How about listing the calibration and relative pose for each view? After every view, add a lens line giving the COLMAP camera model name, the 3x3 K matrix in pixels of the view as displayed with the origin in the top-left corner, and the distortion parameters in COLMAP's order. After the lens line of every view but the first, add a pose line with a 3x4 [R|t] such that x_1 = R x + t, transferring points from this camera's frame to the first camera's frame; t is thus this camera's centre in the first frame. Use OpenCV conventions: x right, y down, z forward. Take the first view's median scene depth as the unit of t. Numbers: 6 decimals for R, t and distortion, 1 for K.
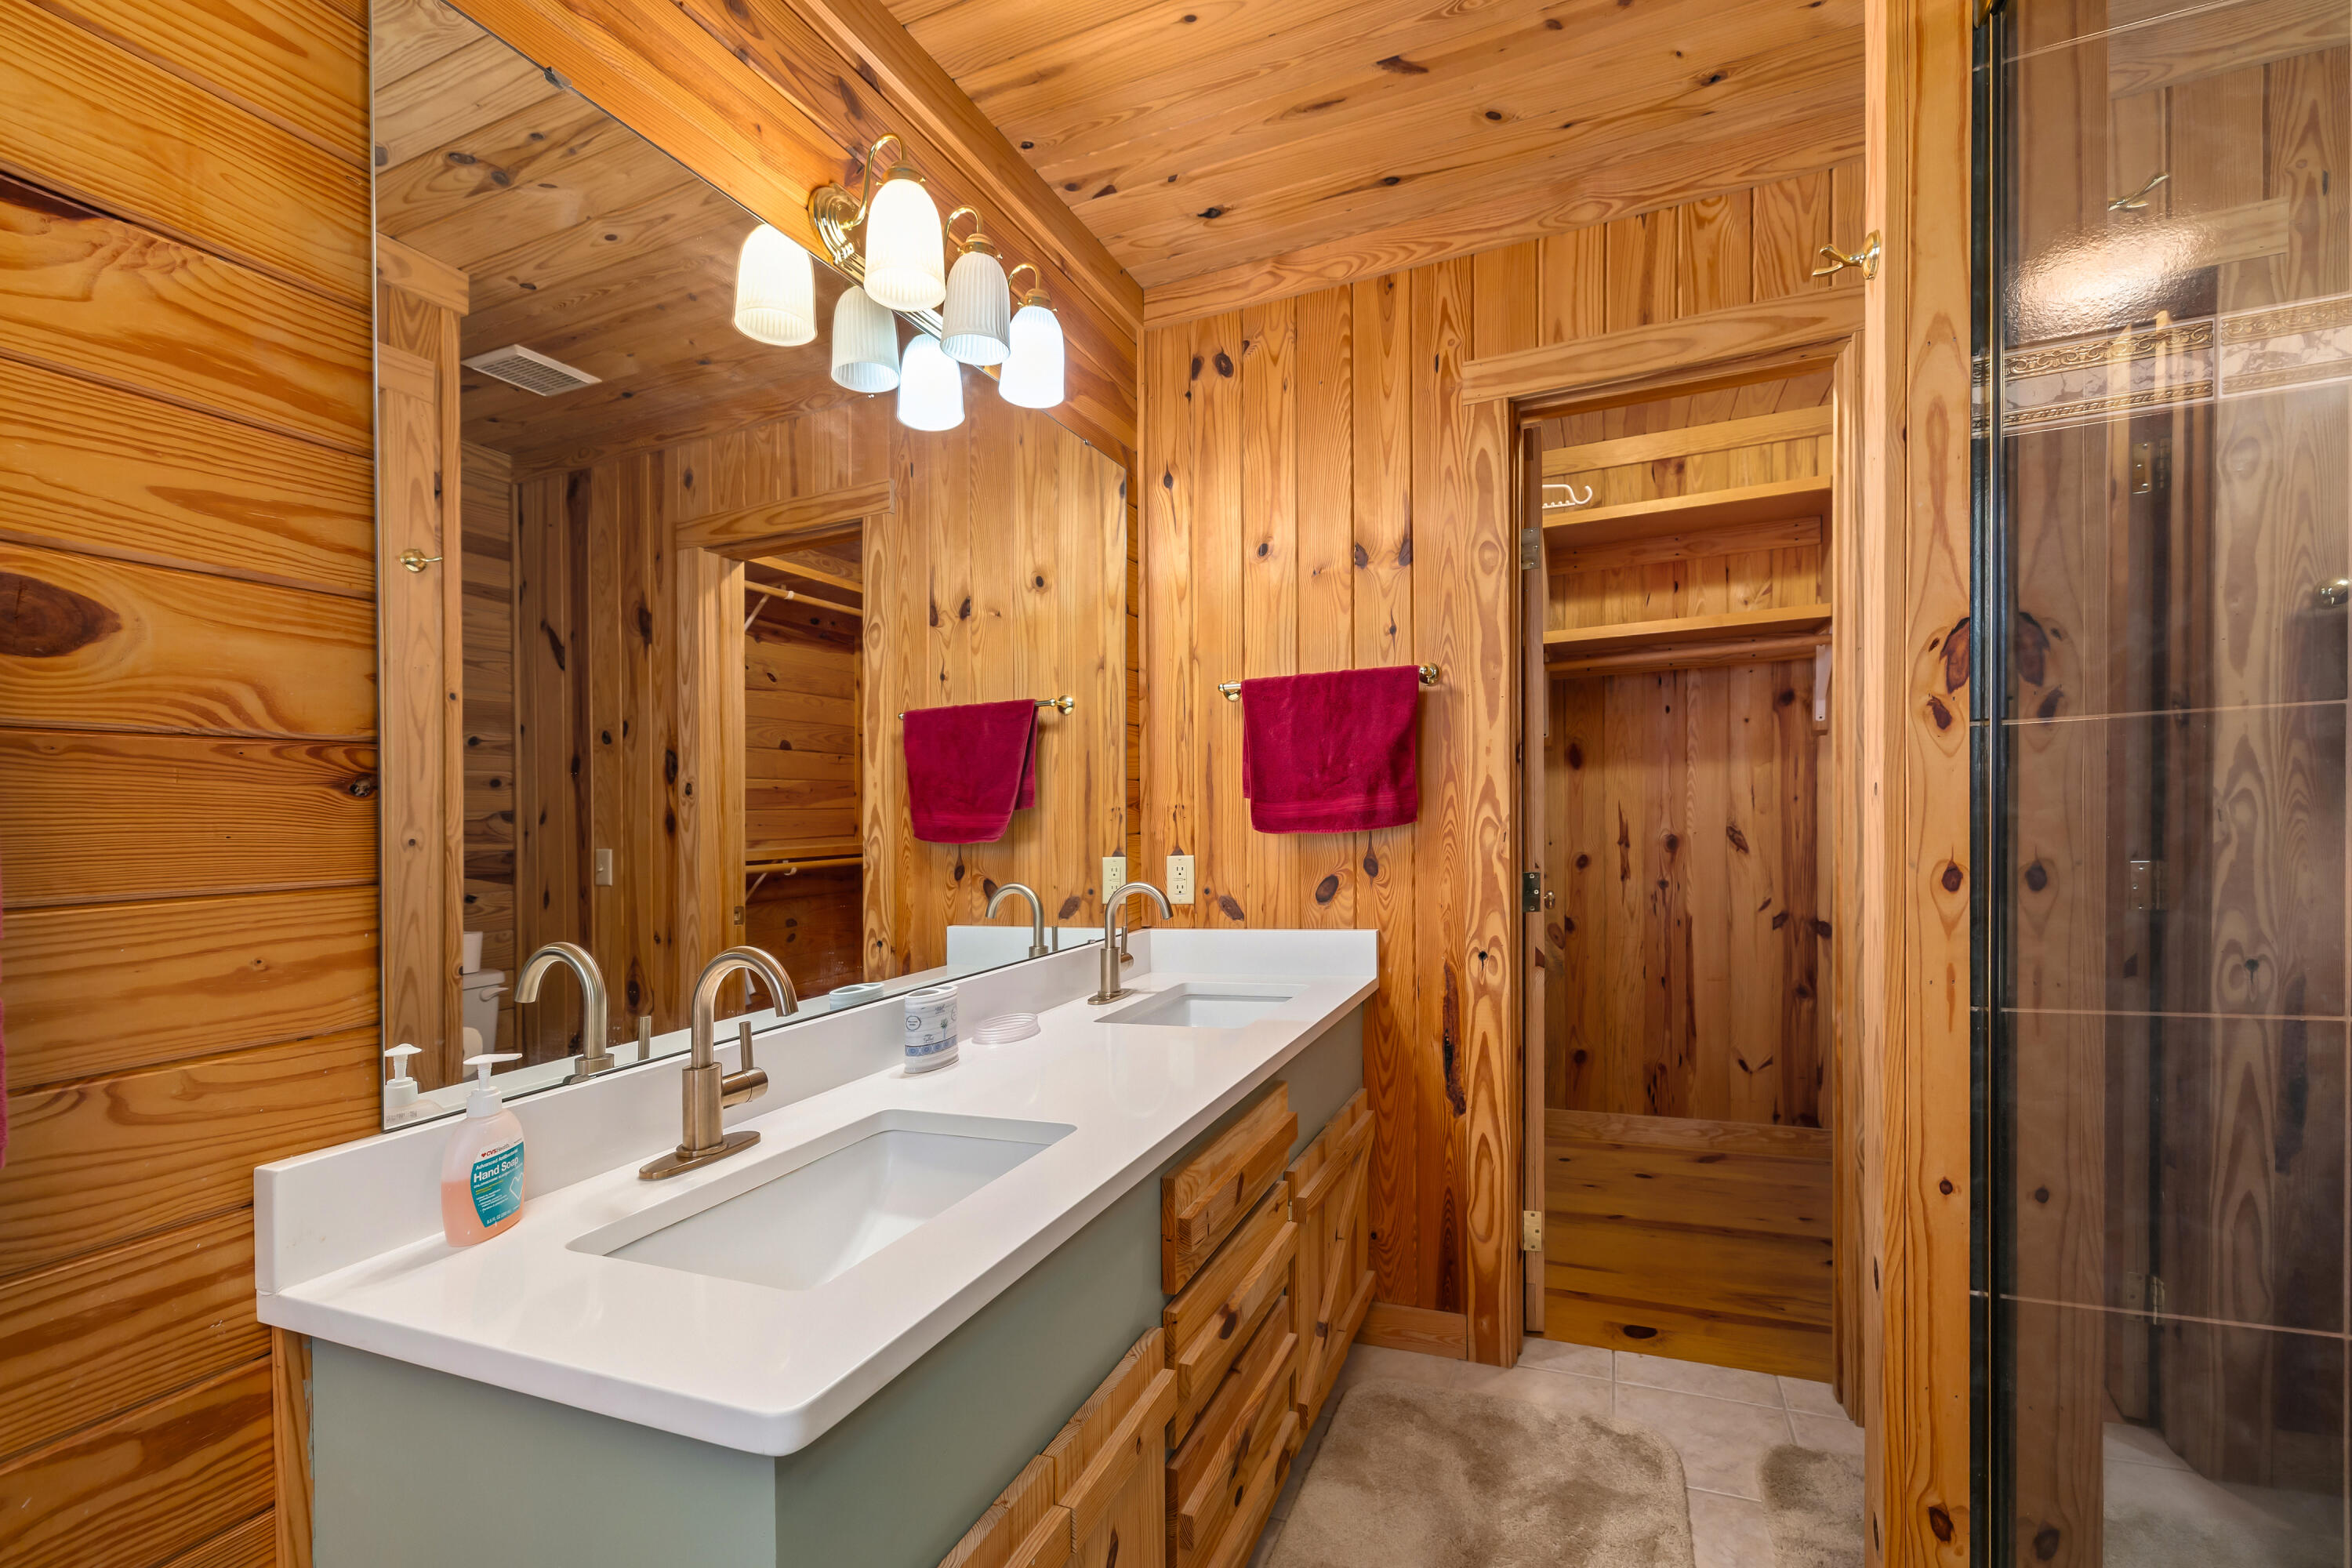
lens RADIAL K [[1034.4, 0, 1179.3], [0, 1034.4, 829.4], [0, 0, 1]] dist [0.001132, 0.000155]
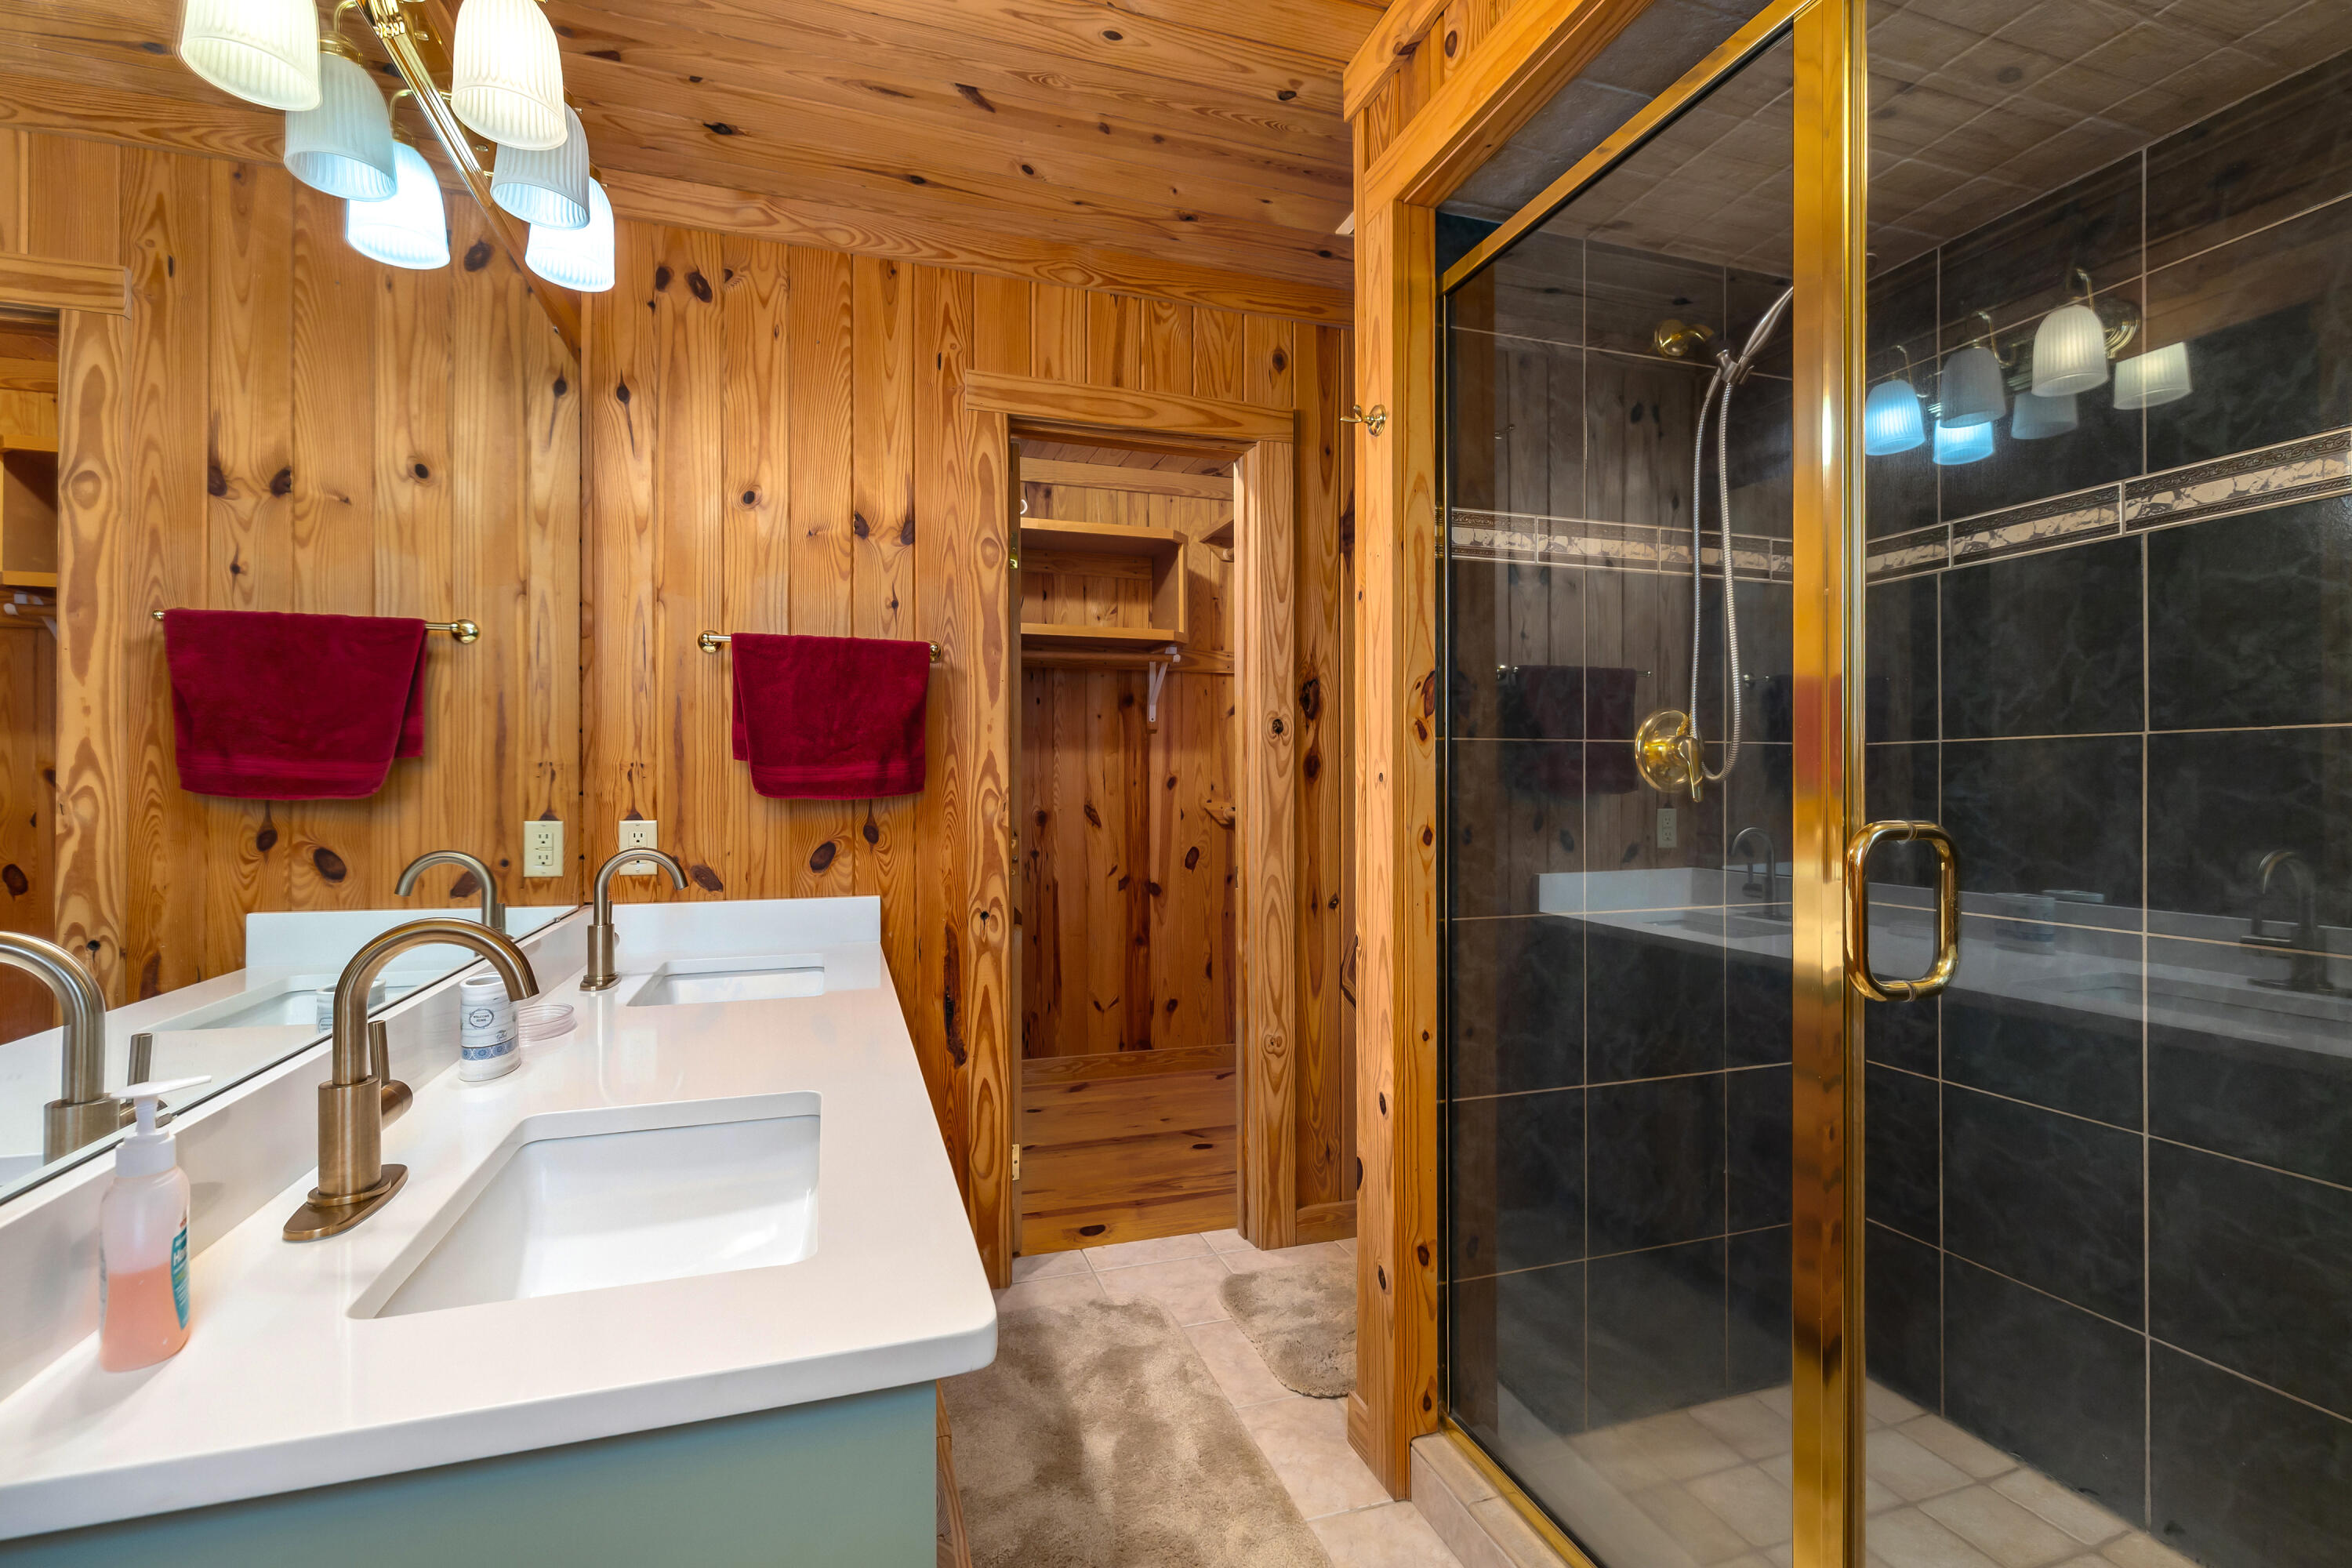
lens RADIAL K [[1063.1, 0, 1176.0], [0, 1063.1, 784.0], [0, 0, 1]] dist [0.000869, 0.000577]
pose [[0.759608, 0.038759, 0.649225, -0.253470], [-0.024582, 0.999220, -0.030893, 0.011602], [-0.649916, 0.007508, 0.759969, 0.013279]]
